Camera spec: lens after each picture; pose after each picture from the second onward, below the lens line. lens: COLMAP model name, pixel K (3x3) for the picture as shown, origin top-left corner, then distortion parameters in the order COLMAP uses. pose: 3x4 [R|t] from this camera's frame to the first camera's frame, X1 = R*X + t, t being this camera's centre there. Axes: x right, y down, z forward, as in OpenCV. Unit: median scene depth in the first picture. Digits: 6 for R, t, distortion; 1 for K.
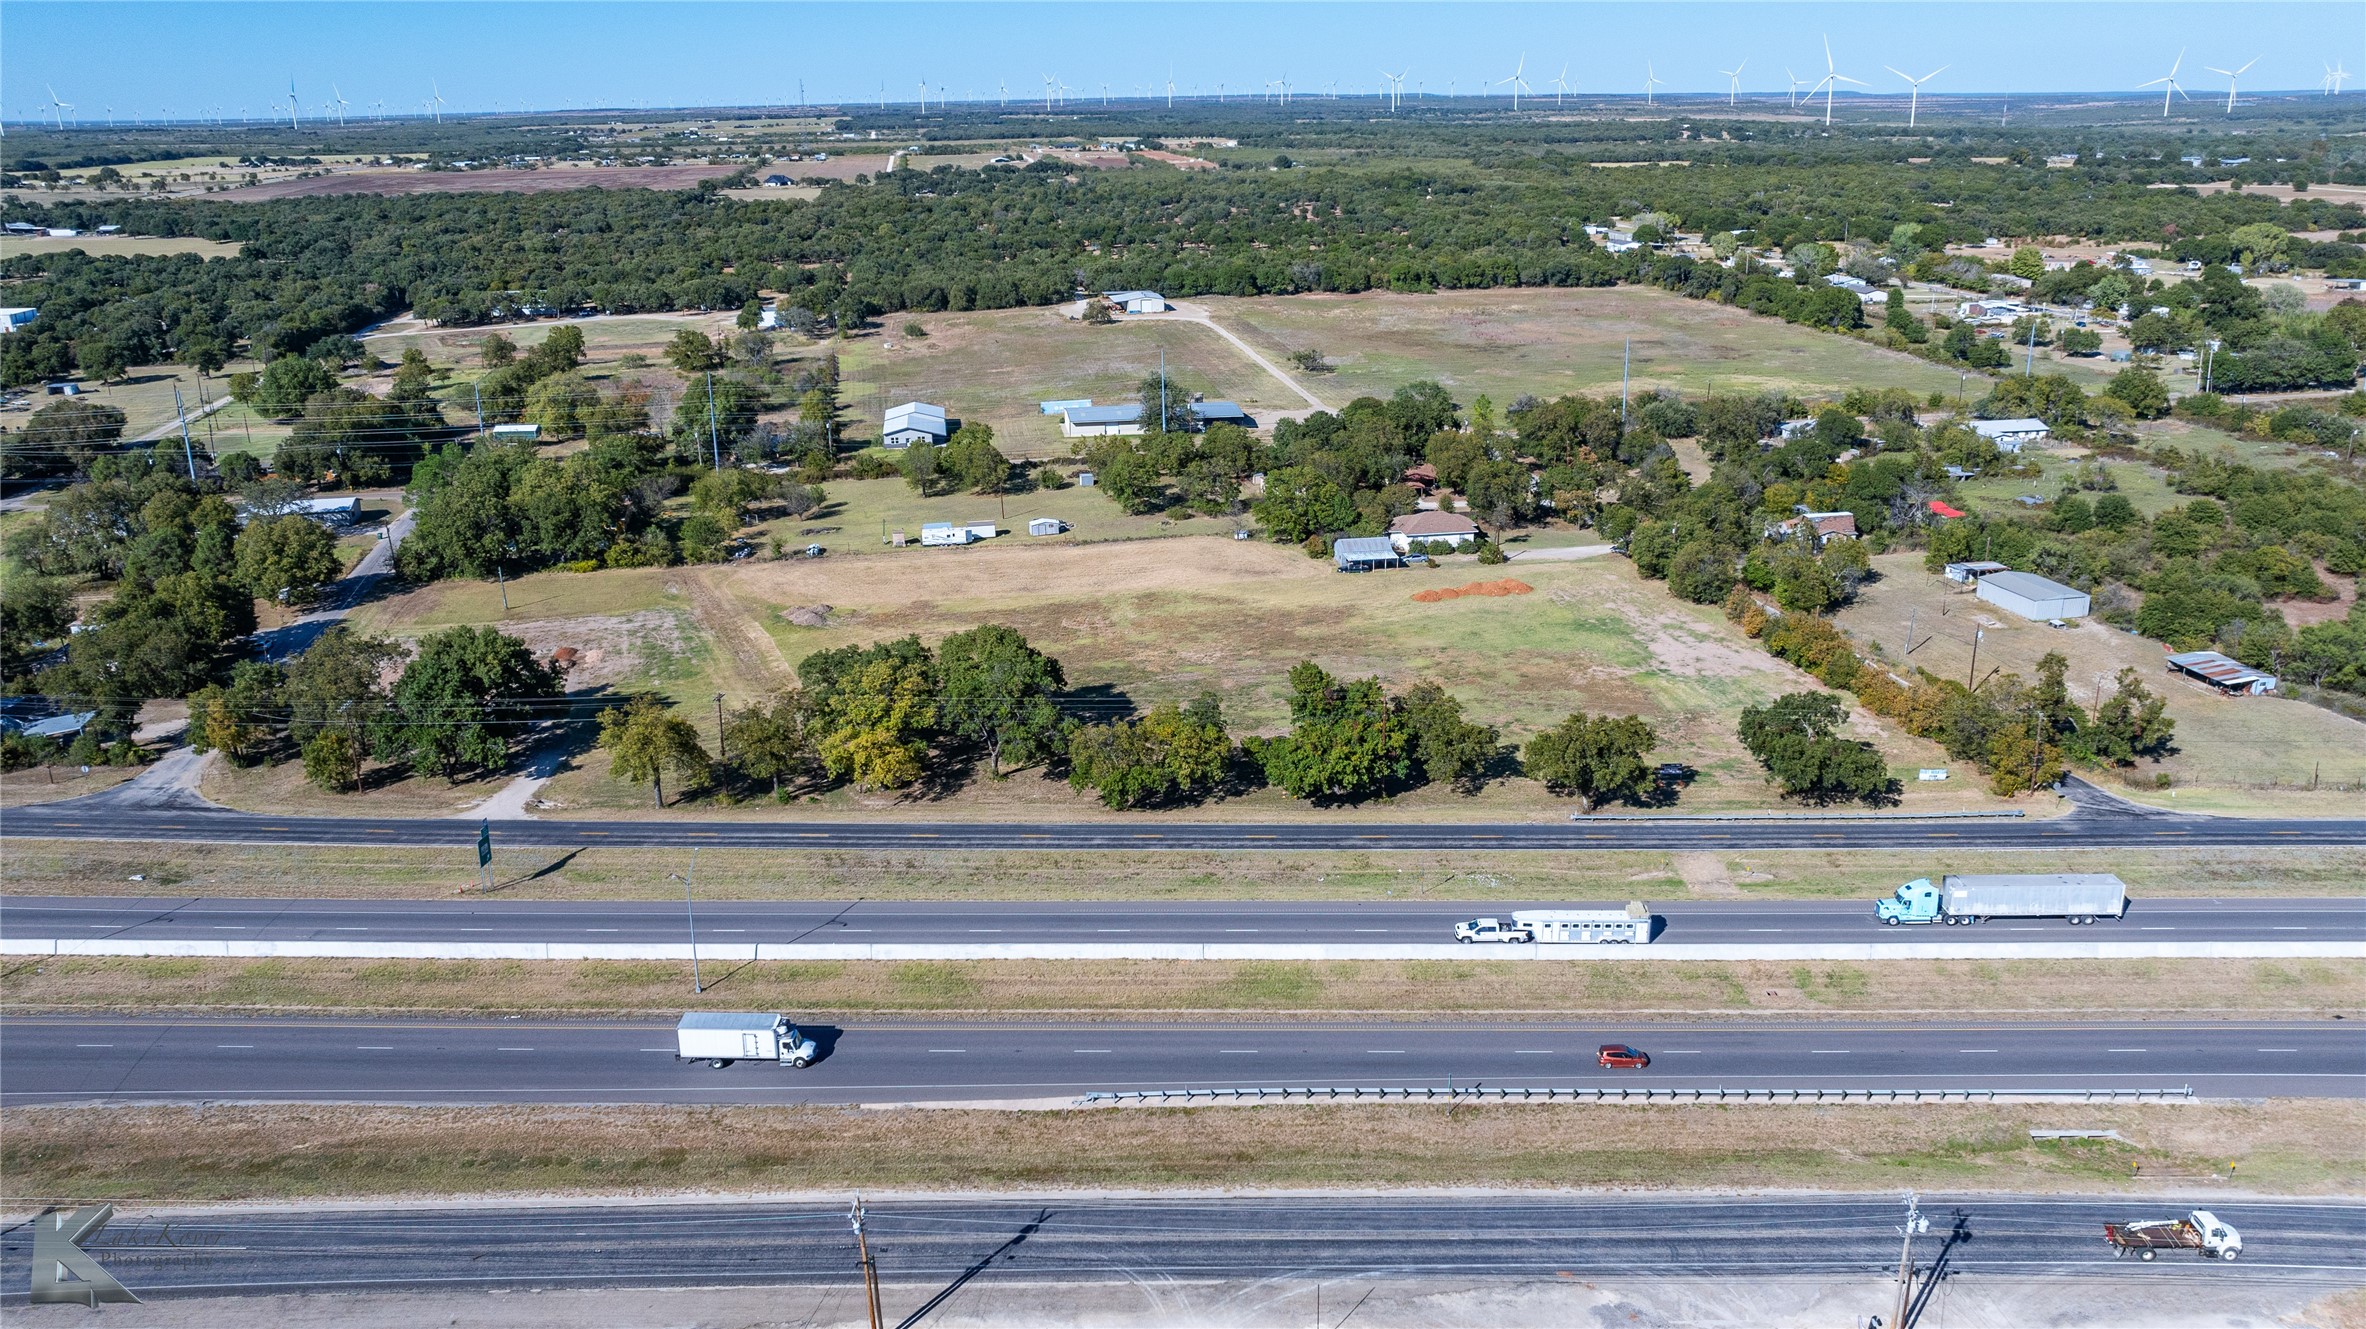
lens RADIAL K [[1626.9, 0, 1183.0], [0, 1626.9, 664.5], [0, 0, 1]] dist [-0.052803, 0.030676]
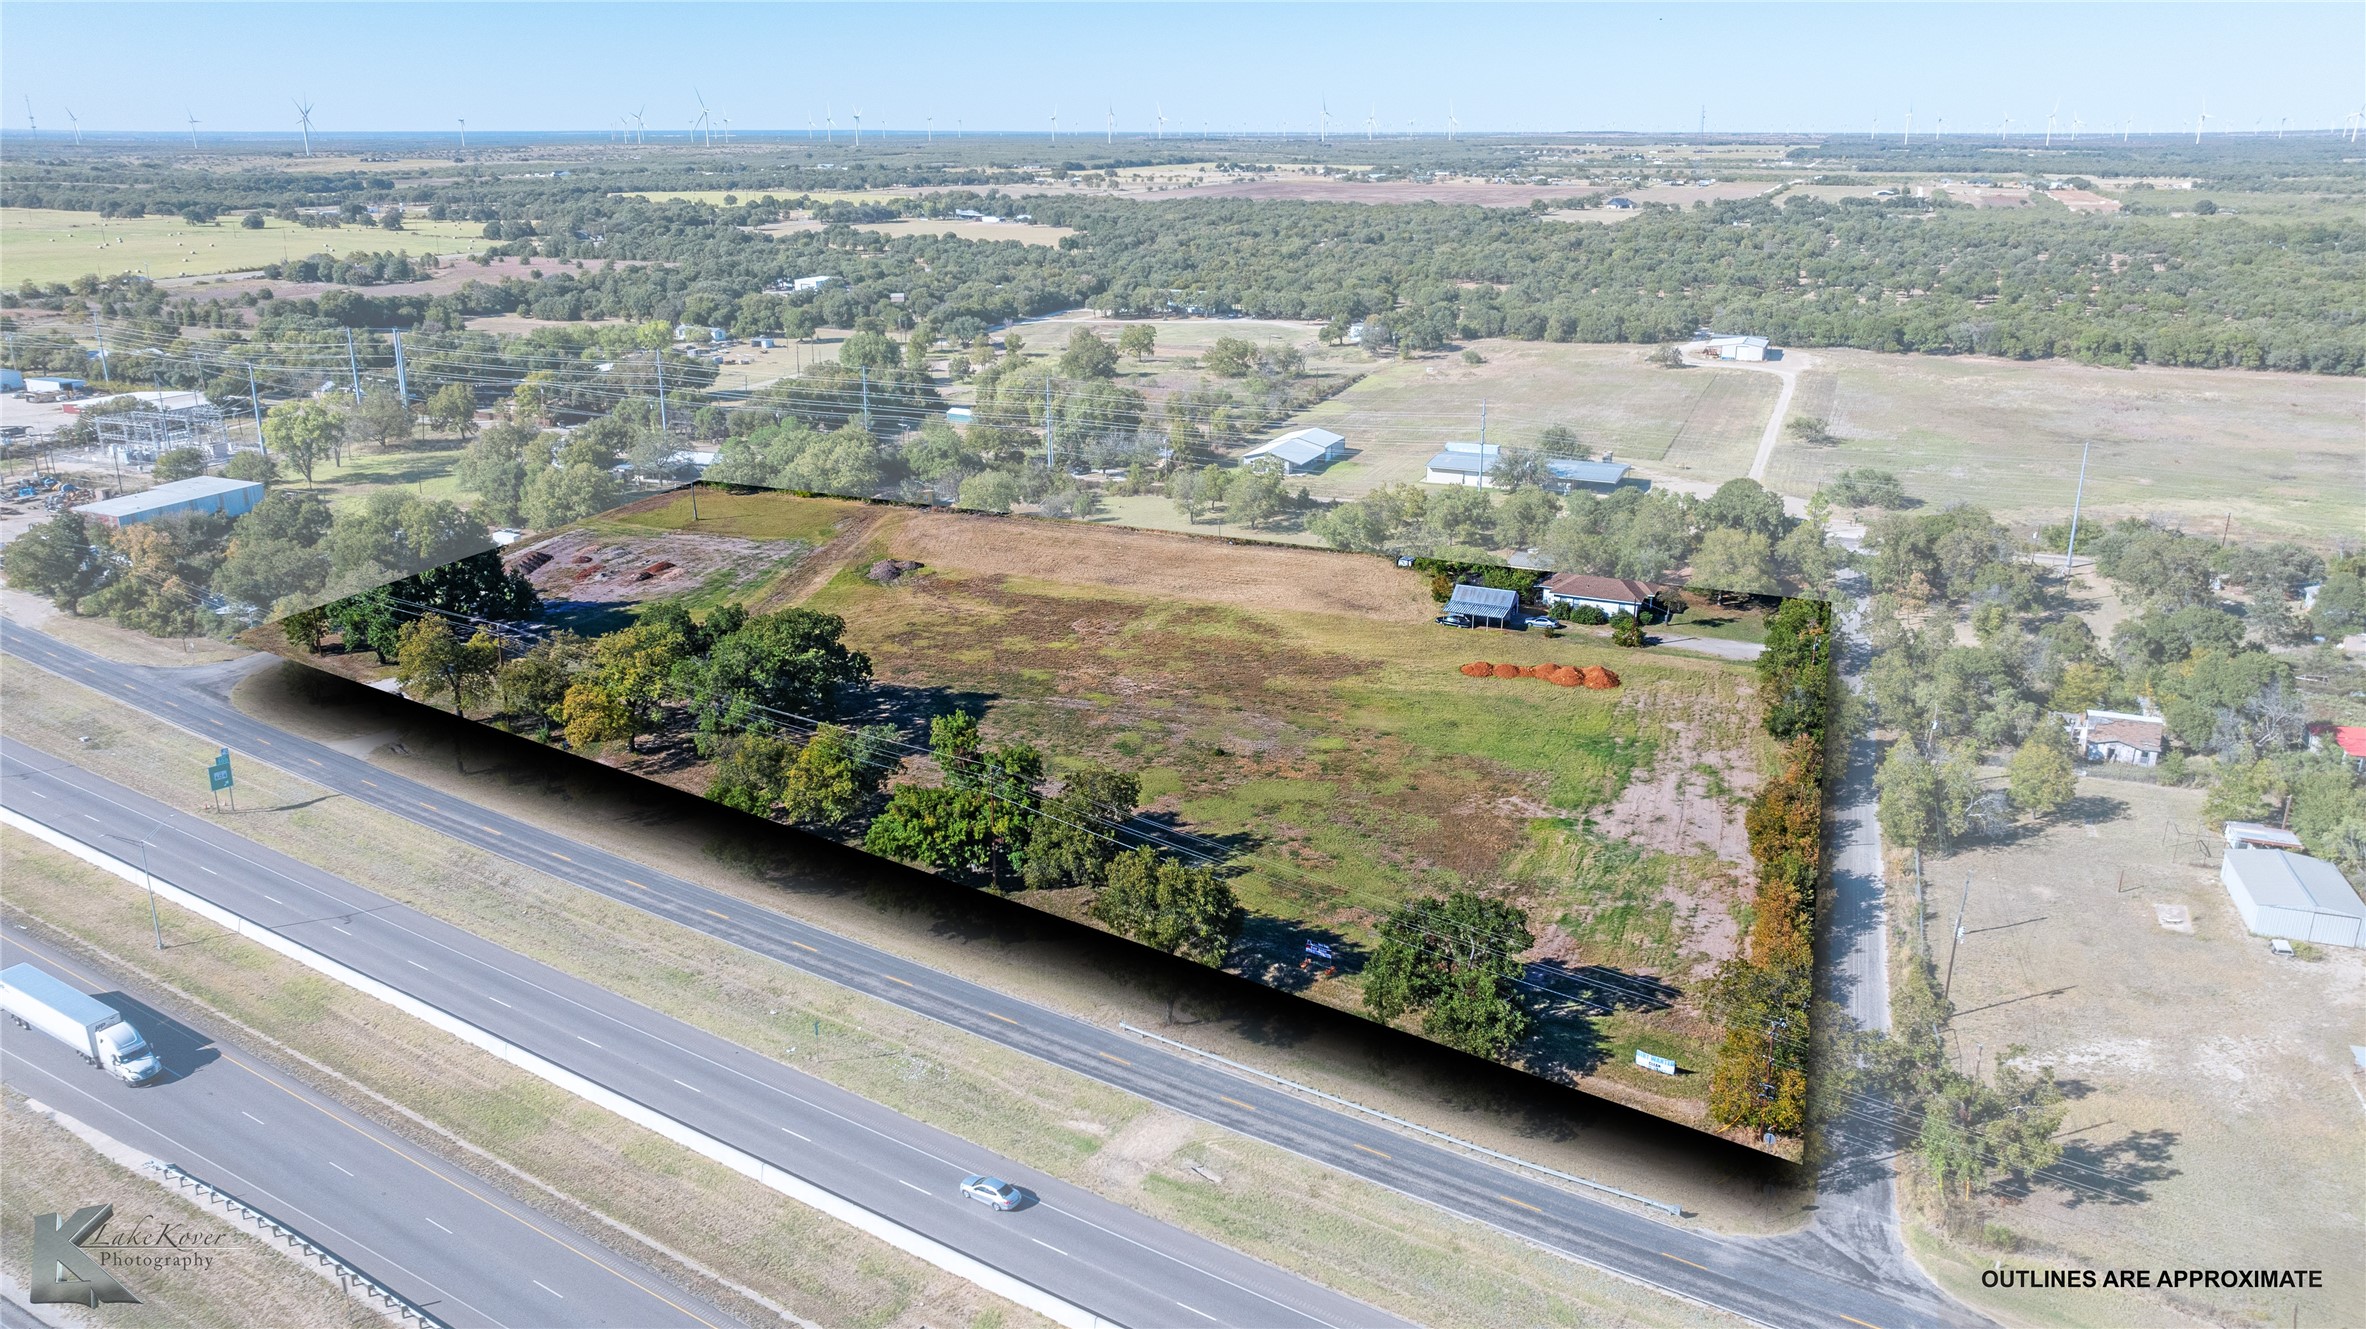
lens RADIAL K [[1626.9, 0, 1183.0], [0, 1626.9, 664.5], [0, 0, 1]] dist [-0.052803, 0.030676]
pose [[0.854975, 0.173067, -0.488944, 0.163269], [-0.179726, 0.983139, 0.033723, -0.027371], [0.486536, 0.059044, 0.871663, 0.089569]]
